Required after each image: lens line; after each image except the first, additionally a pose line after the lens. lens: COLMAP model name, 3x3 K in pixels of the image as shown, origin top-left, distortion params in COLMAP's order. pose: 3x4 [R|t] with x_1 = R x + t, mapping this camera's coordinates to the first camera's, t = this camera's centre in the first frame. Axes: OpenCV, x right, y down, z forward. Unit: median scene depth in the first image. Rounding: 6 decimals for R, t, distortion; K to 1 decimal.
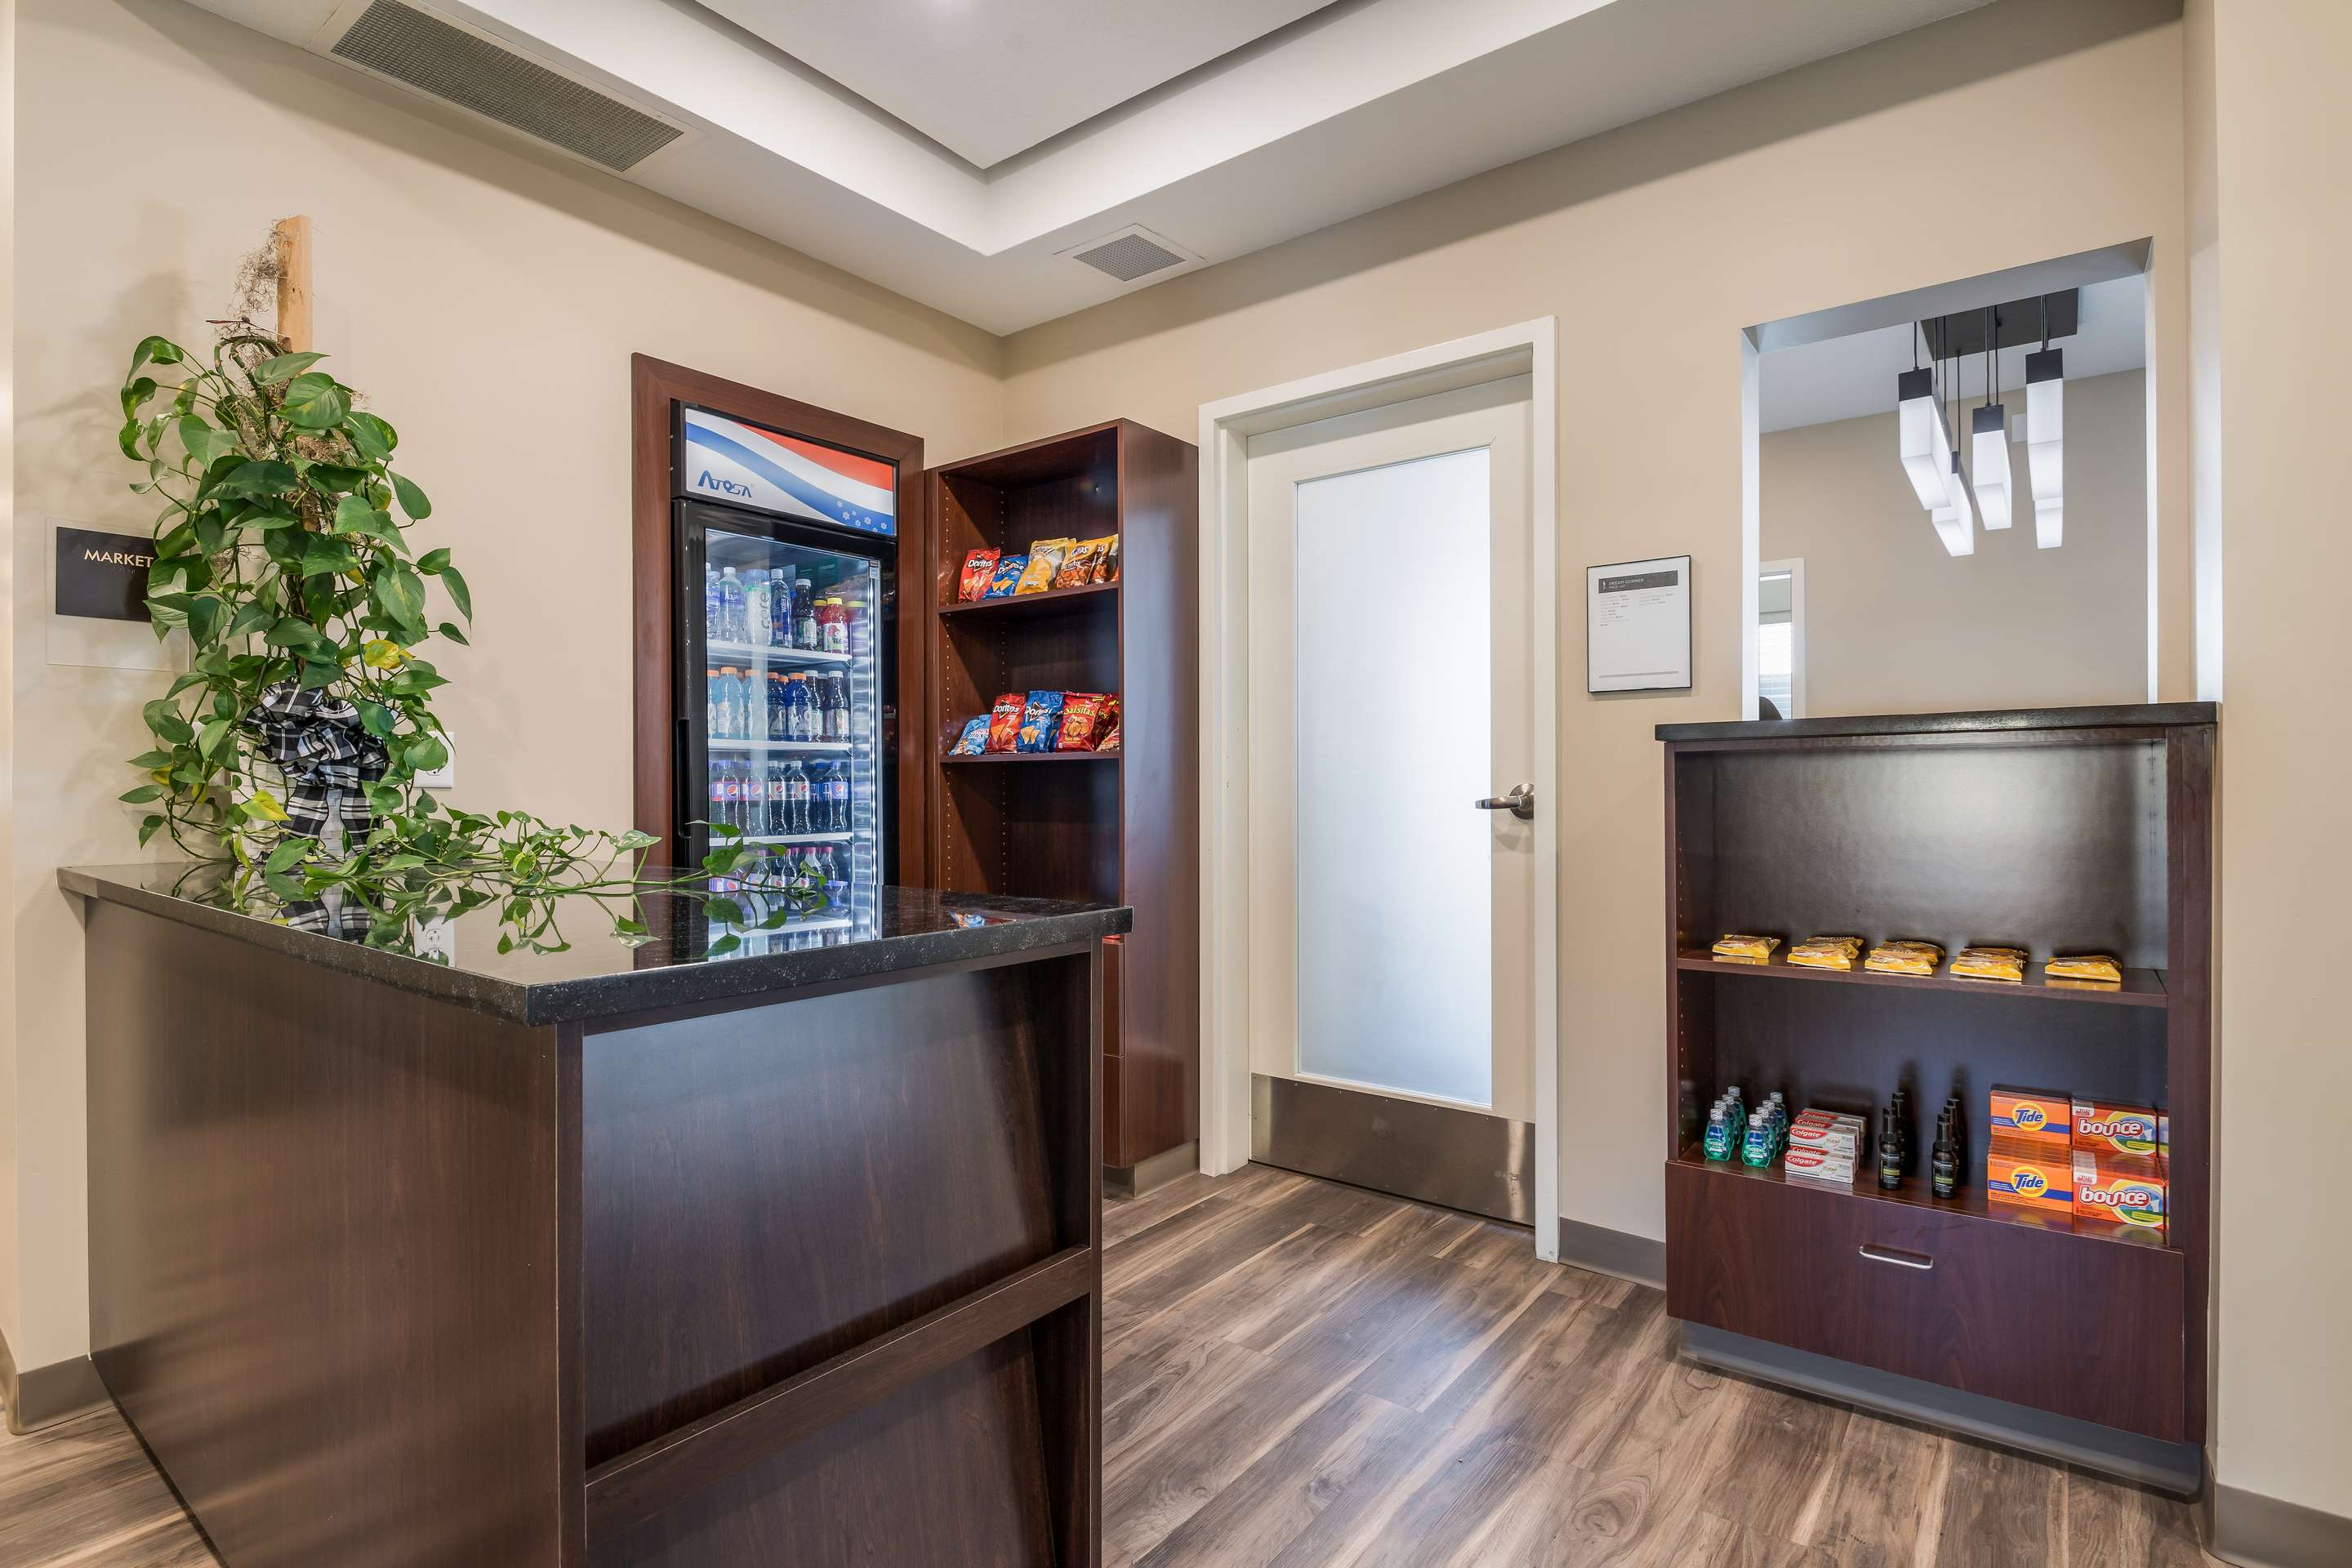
lens RADIAL K [[1156.0, 0, 1180.9], [0, 1156.0, 781.2], [0, 0, 1]] dist [-0.015260, -0.002002]
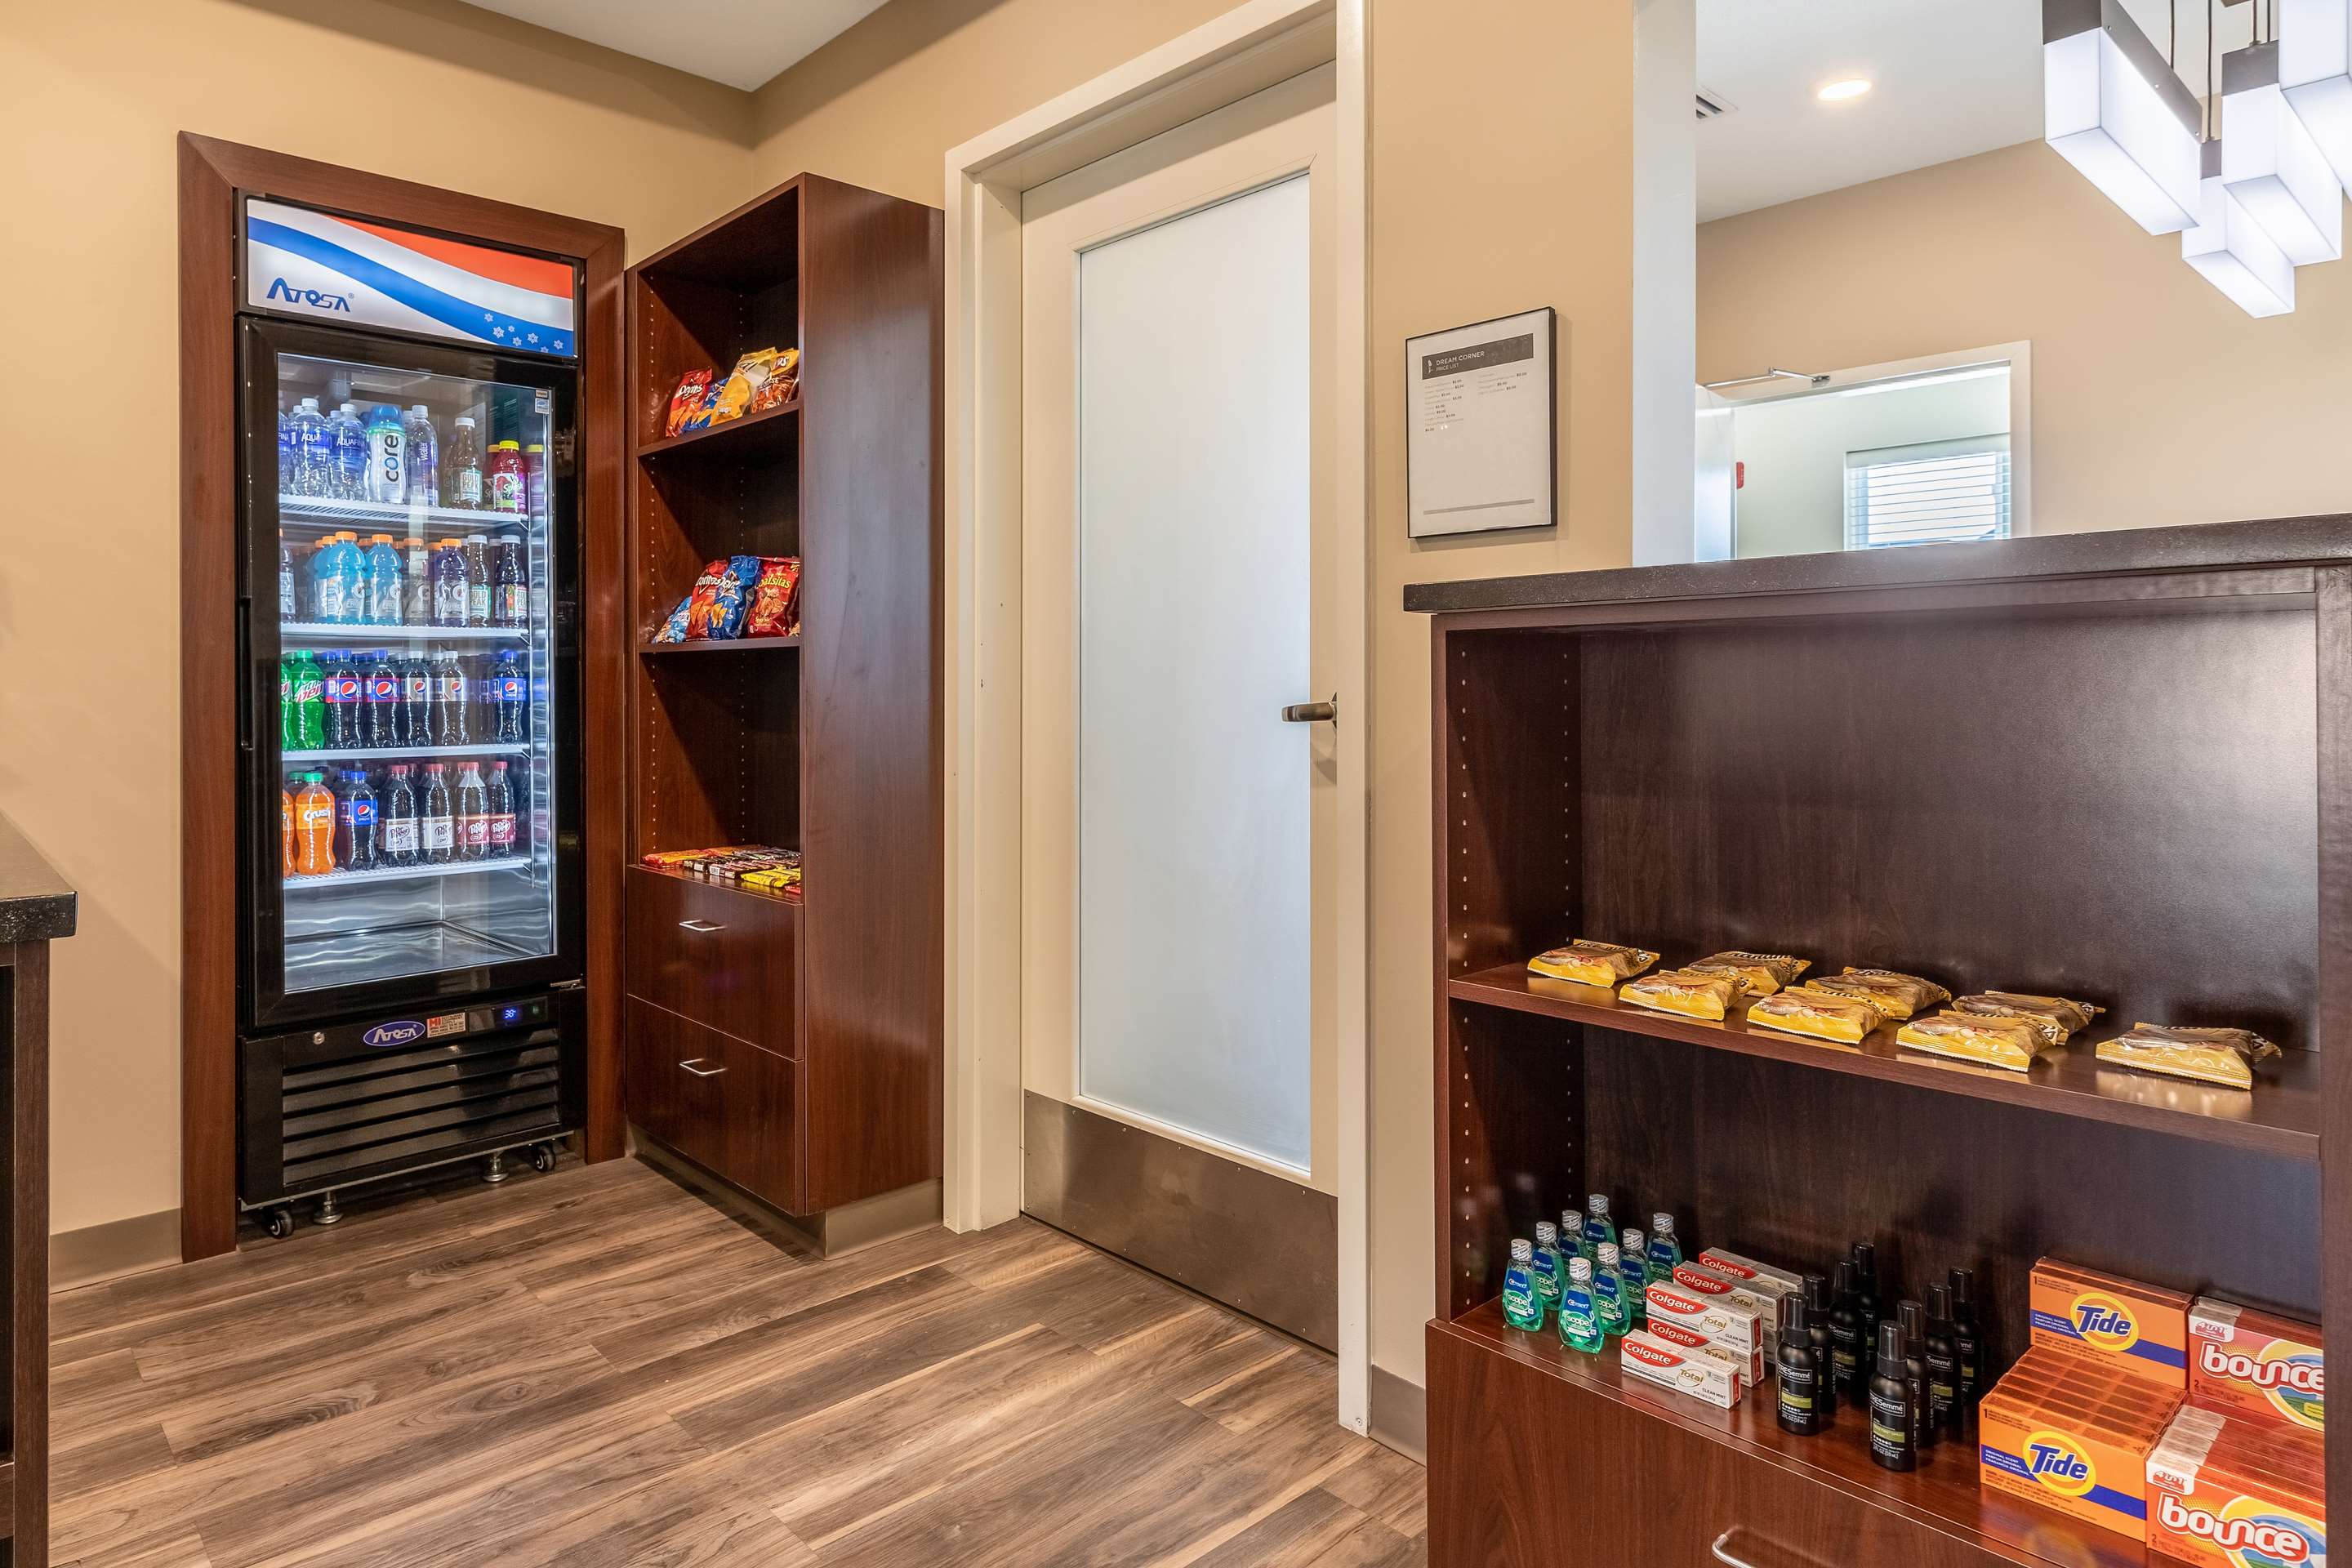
lens RADIAL K [[1357.1, 0, 1077.1], [0, 1357.1, 678.3], [0, 0, 1]] dist [-0.008691, 0.003124]
pose [[0.976781, 0.001333, -0.214237, 0.301187], [-0.000847, 0.999997, 0.002362, -0.002040], [0.214240, -0.002126, 0.976779, 0.214820]]
